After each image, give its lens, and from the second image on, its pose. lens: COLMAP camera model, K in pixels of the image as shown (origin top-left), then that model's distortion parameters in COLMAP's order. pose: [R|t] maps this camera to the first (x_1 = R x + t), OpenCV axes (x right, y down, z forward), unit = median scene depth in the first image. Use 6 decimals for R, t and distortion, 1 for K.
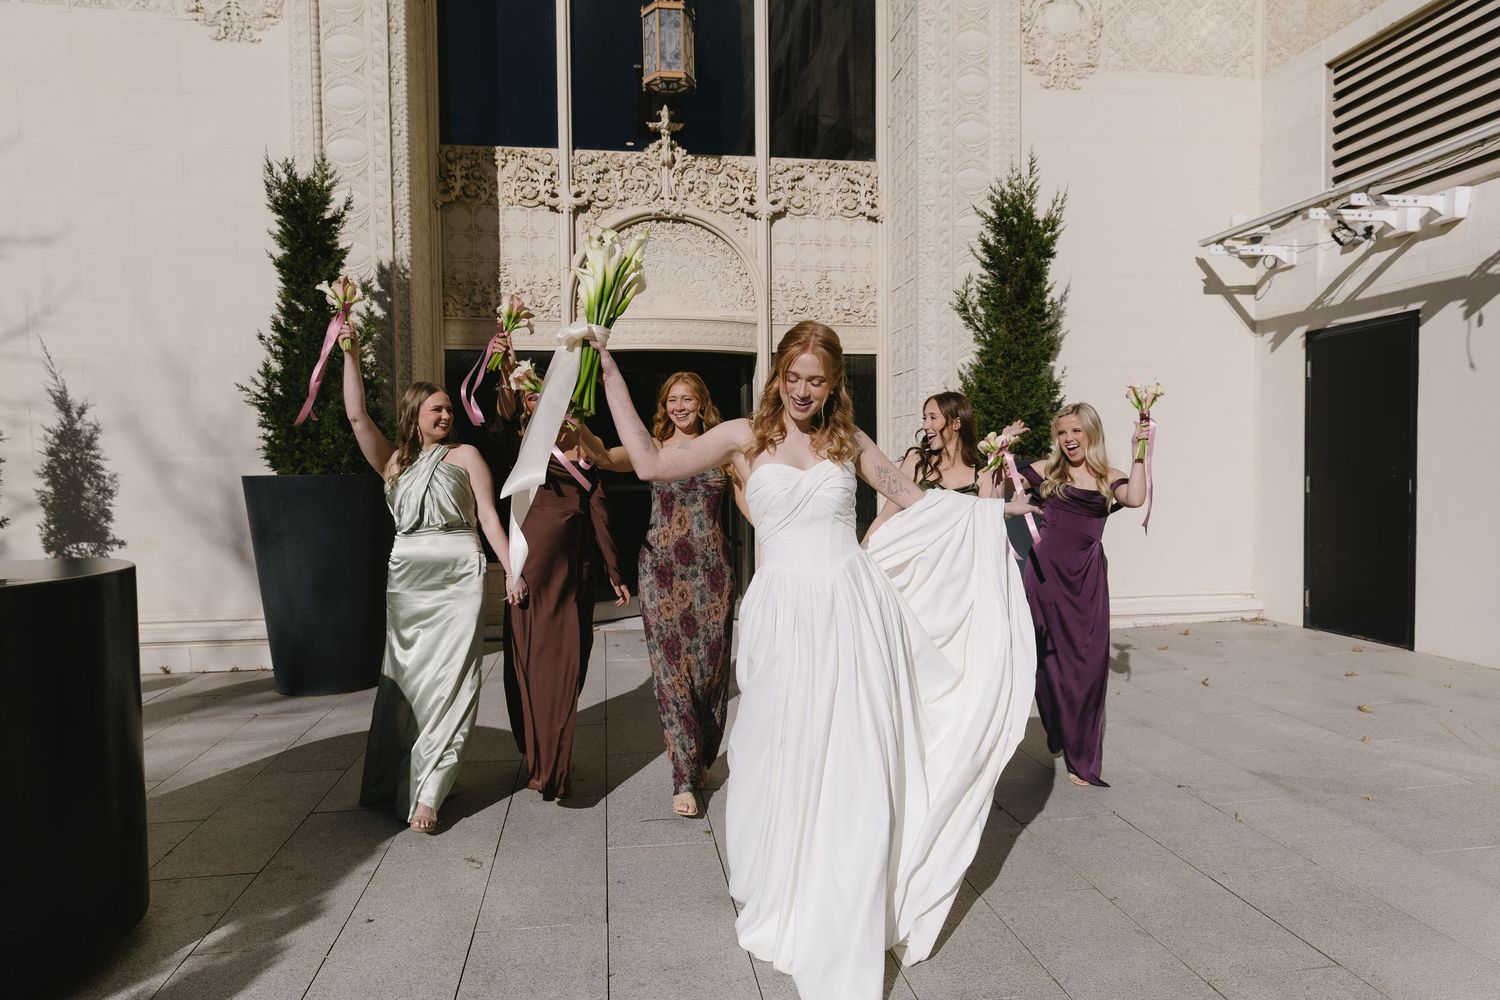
lens RADIAL K [[996.6, 0, 757.1], [0, 996.6, 508.7], [0, 0, 1]] dist [-0.000008, 0.010123]
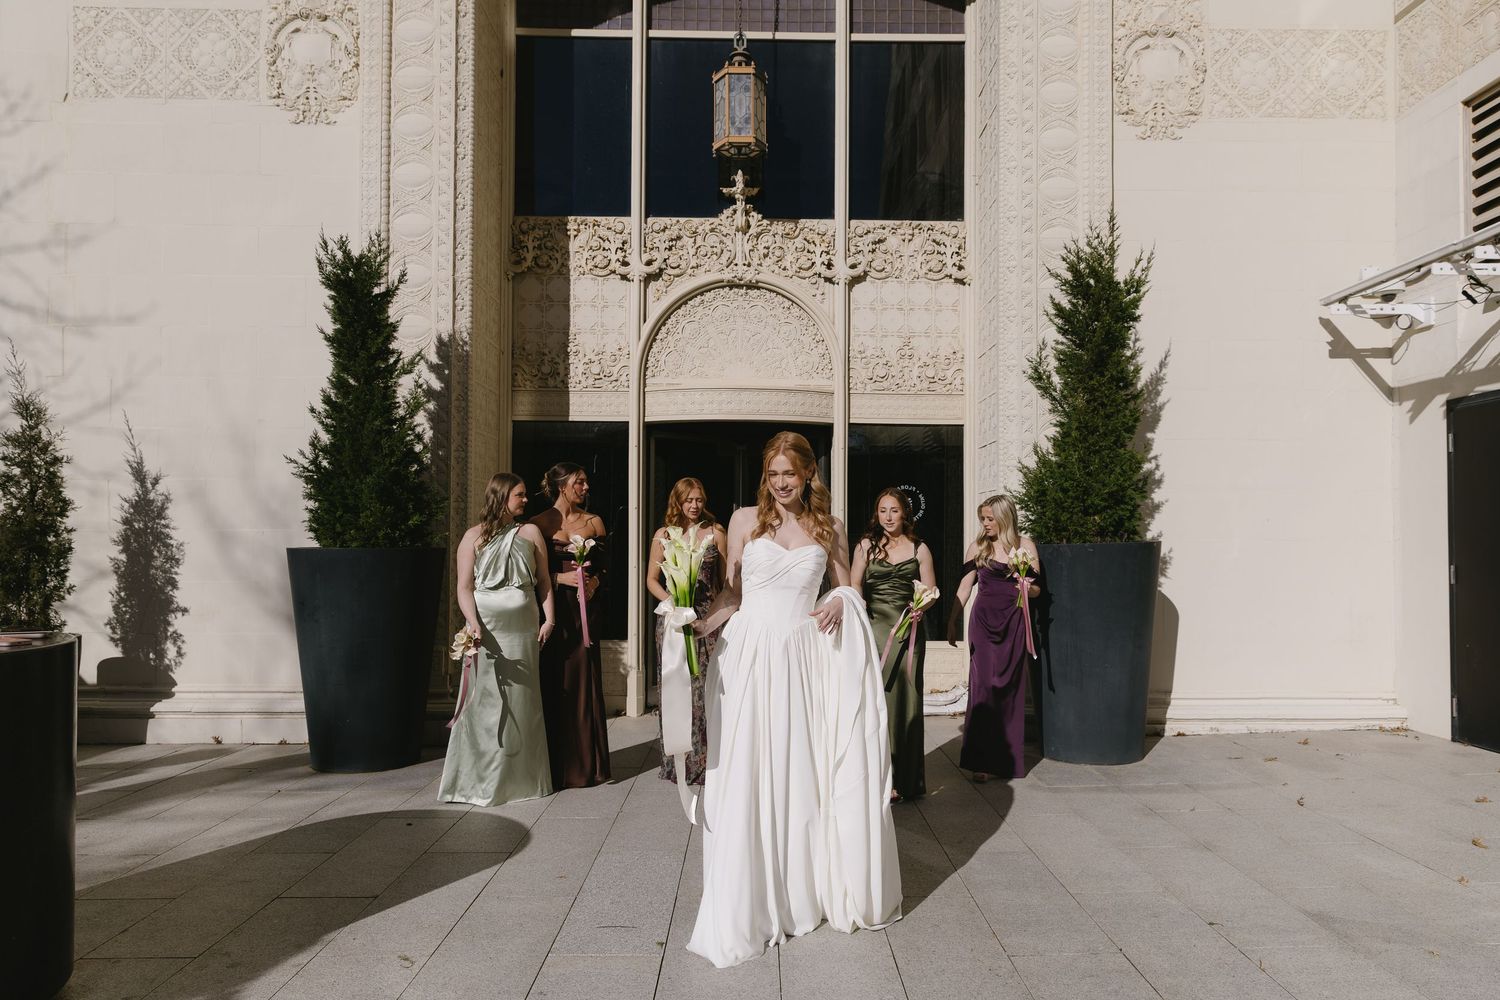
lens RADIAL K [[1064.6, 0, 776.7], [0, 1064.6, 513.3], [0, 0, 1]] dist [0.010753, -0.004454]
pose [[0.991126, 0.010899, -0.132480, 0.093833], [-0.019357, 0.997843, -0.062721, -0.008076], [0.131510, 0.064729, 0.989199, 0.001123]]
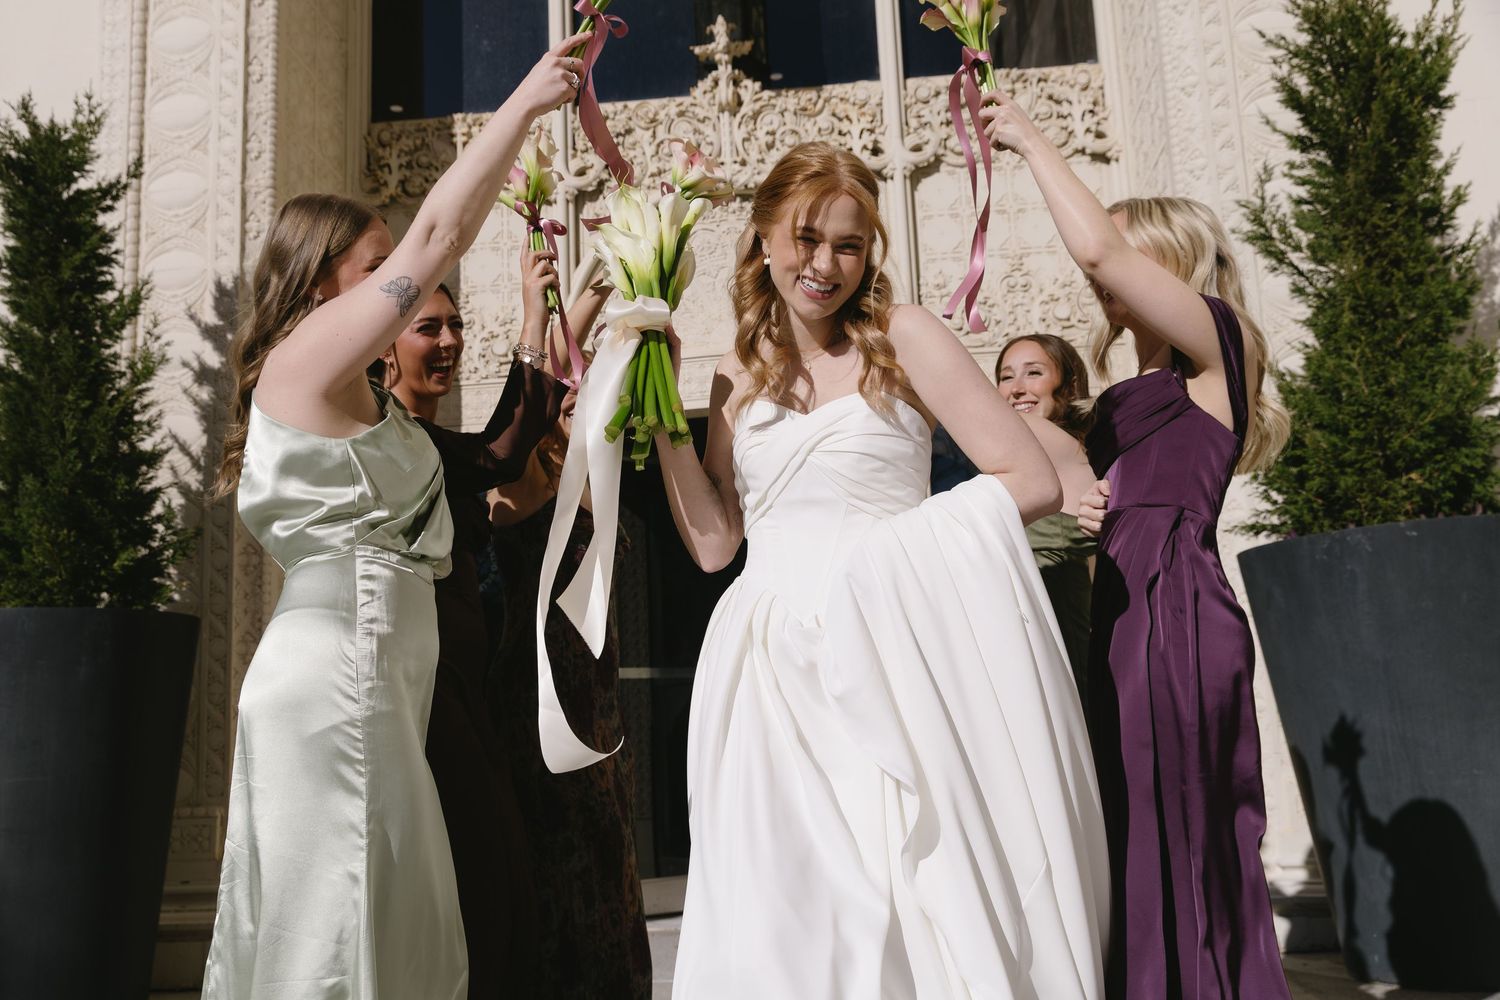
lens RADIAL K [[1393.5, 0, 718.2], [0, 1393.5, 498.5], [0, 0, 1]] dist [0.000151, 0.000000]
pose [[0.966522, -0.071958, -0.246288, 0.102553], [0.020078, 0.978137, -0.206990, 0.058184], [0.255798, 0.195116, 0.946835, 0.293348]]
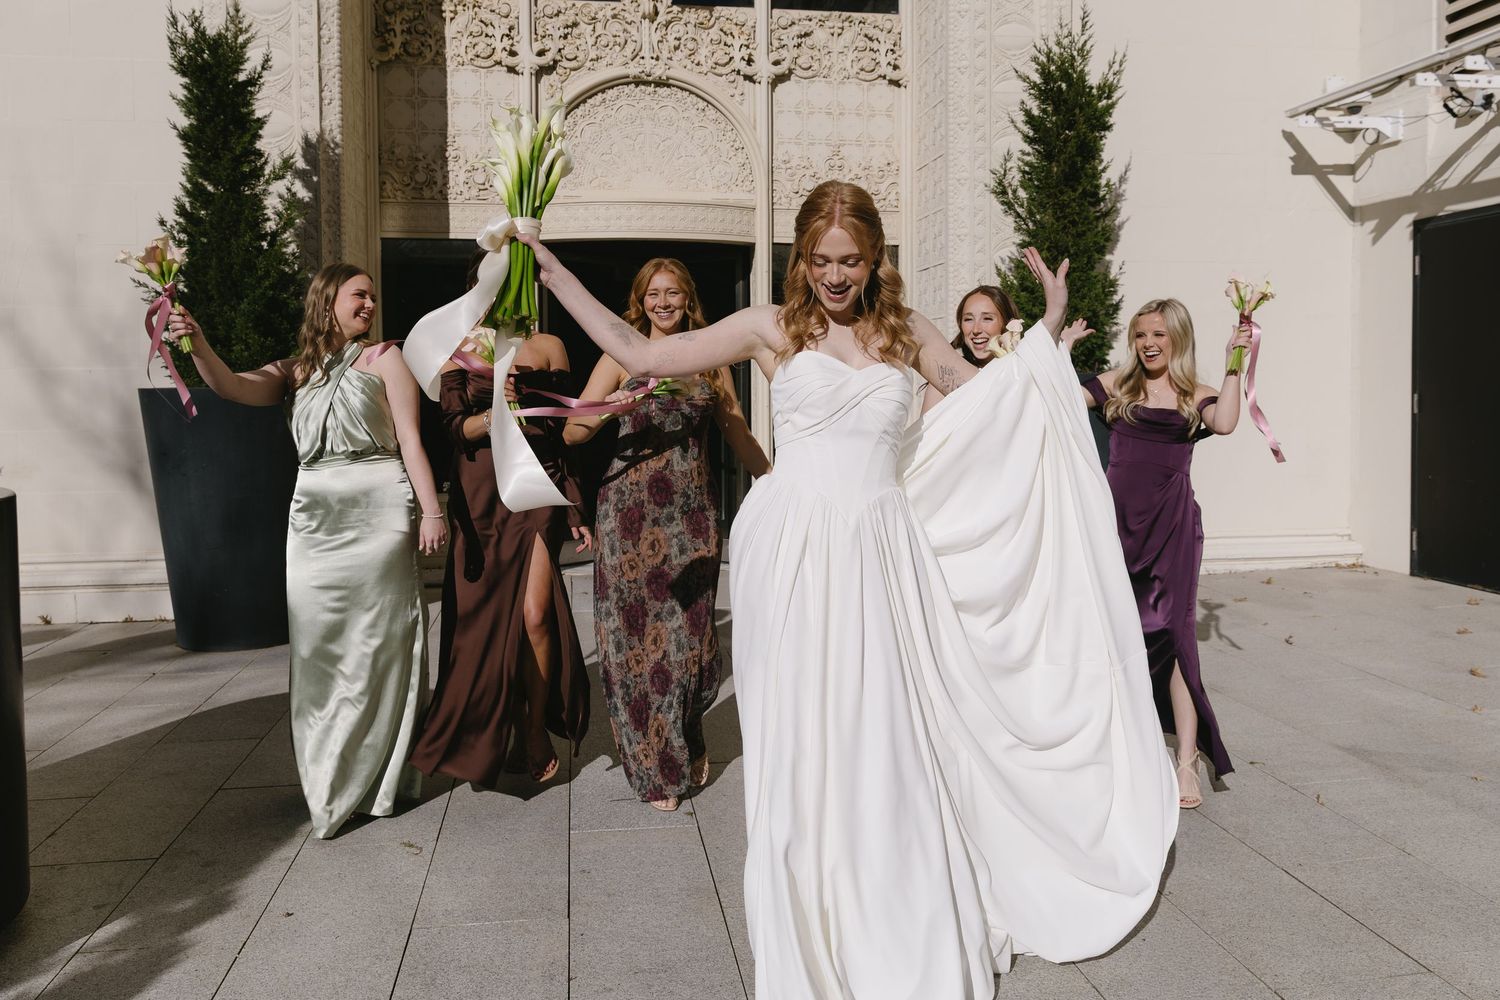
lens RADIAL K [[1209.9, 0, 754.1], [0, 1209.9, 423.8], [0, 0, 1]] dist [0.001012, 0.008310]
pose [[0.999984, 0.004166, -0.003776, 0.003985], [-0.004184, 0.999980, -0.004674, -0.000434], [0.003756, 0.004690, 0.999982, -0.012700]]
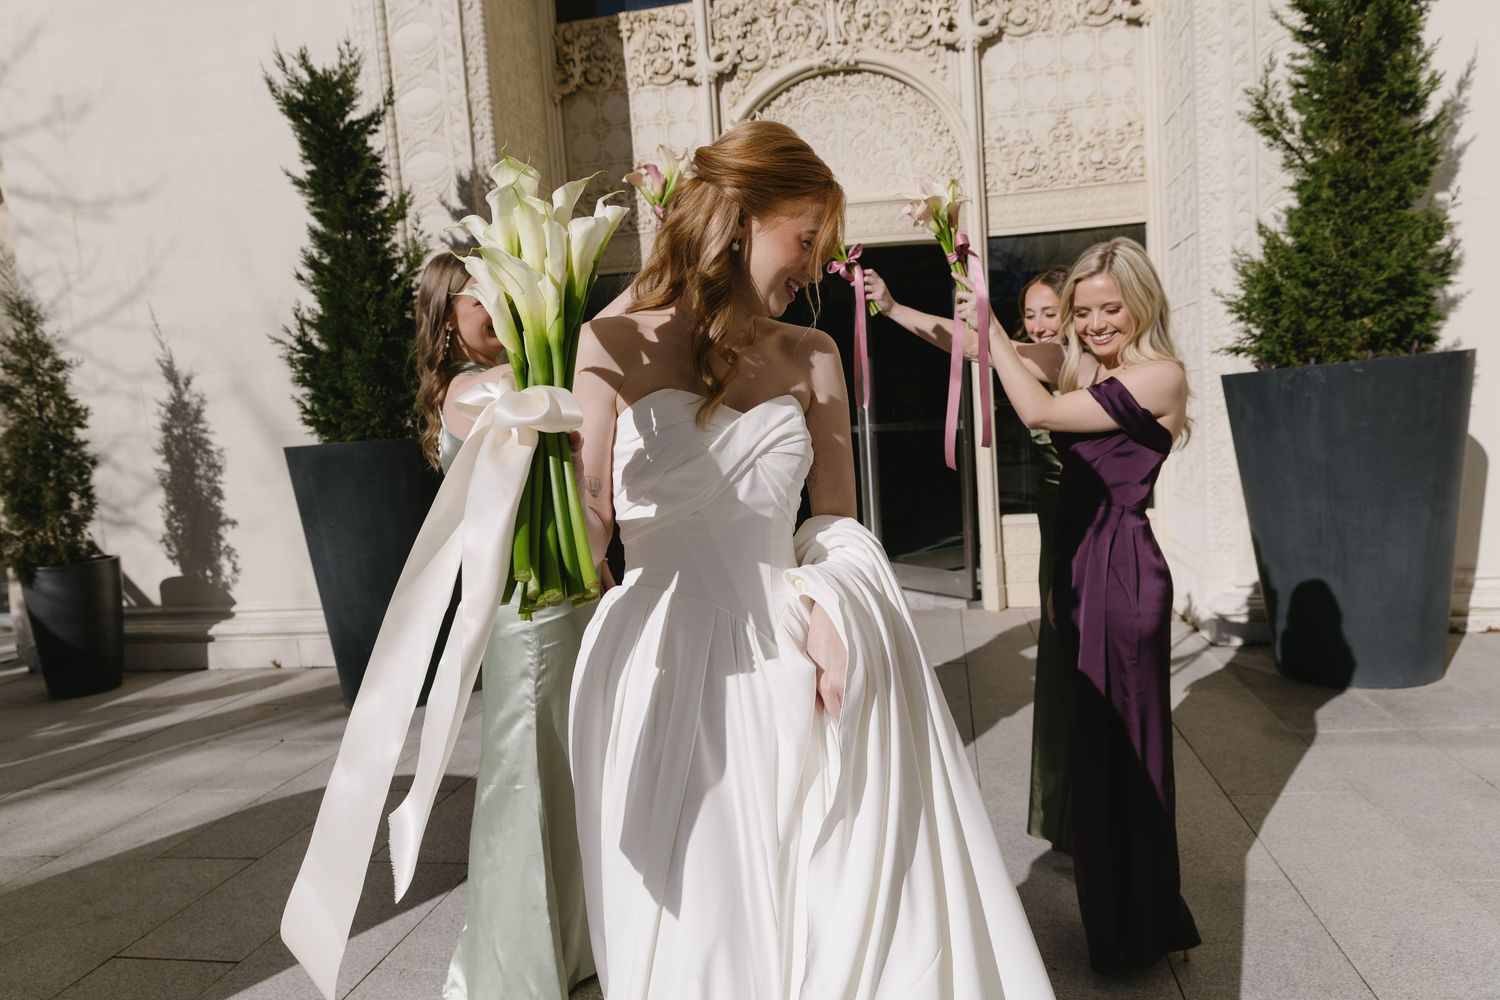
lens RADIAL K [[996.6, 0, 743.9], [0, 996.6, 505.4], [0, 0, 1]] dist [-0.000008, 0.010123]
pose [[0.938943, -0.024028, -0.343232, 0.106489], [0.045314, 0.997505, 0.054130, -0.009710], [0.341075, -0.066378, 0.937690, 0.283406]]
